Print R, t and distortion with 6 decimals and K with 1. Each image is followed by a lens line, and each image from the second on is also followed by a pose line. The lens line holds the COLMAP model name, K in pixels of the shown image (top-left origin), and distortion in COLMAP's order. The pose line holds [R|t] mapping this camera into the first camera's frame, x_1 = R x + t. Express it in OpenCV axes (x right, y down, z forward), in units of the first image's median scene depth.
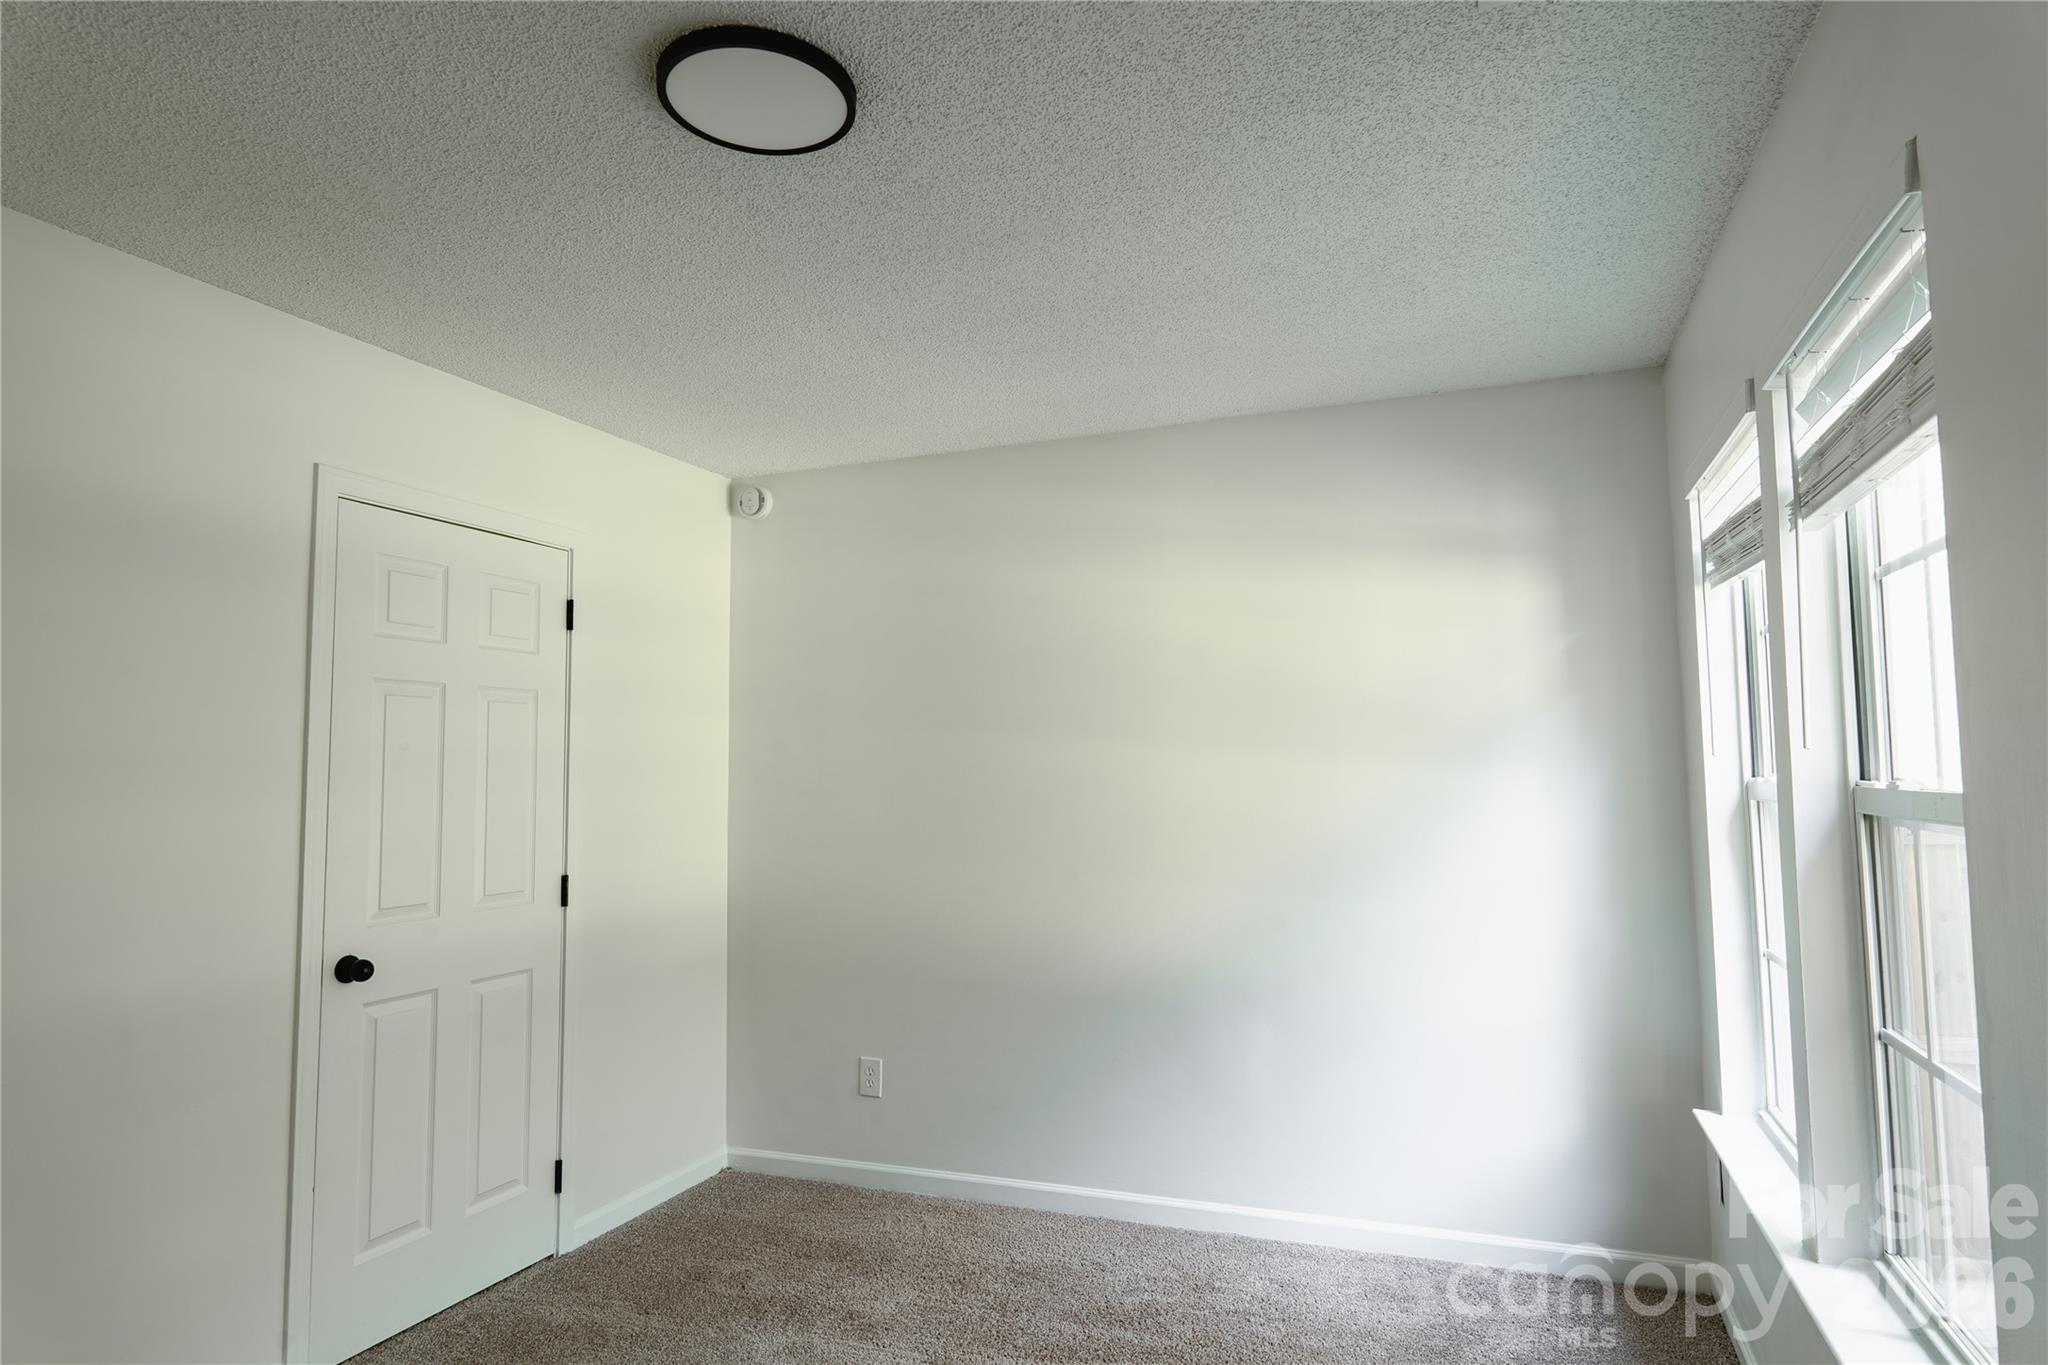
lens RADIAL K [[1244.3, 0, 1024.0], [0, 1244.3, 682.5], [0, 0, 1]] dist [-0.000448, -0.000337]
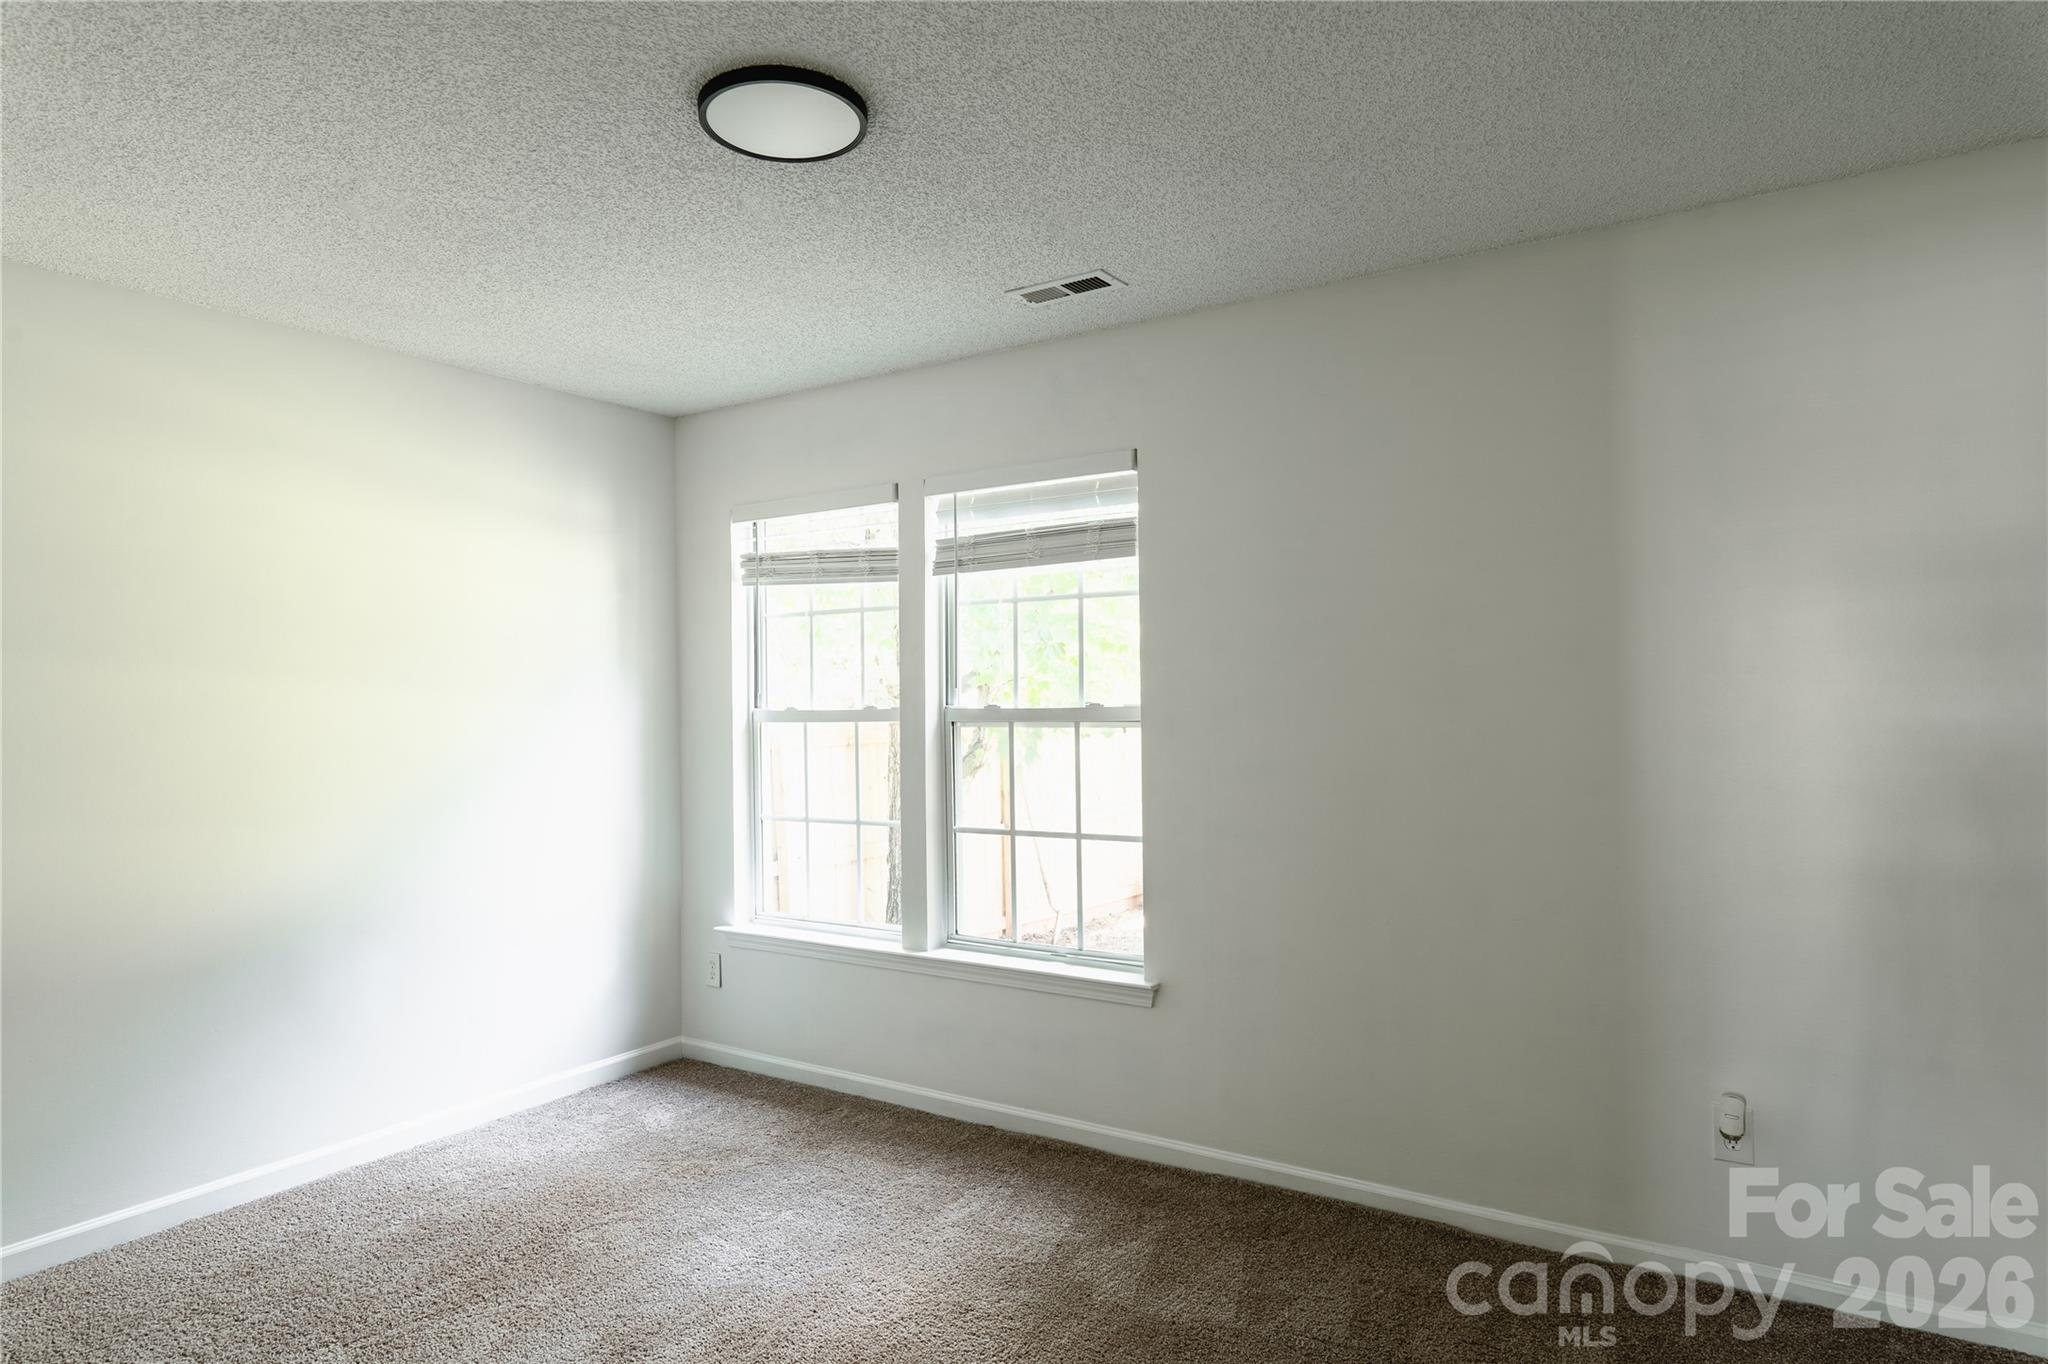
lens RADIAL K [[1194.0, 0, 1028.8], [0, 1194.0, 684.9], [0, 0, 1]] dist [-0.002258, -0.001526]
pose [[0.202180, 0.020488, 0.979134, -0.802231], [-0.052778, 0.998556, -0.009996, 0.040948], [-0.977925, -0.049656, 0.202970, 0.342712]]
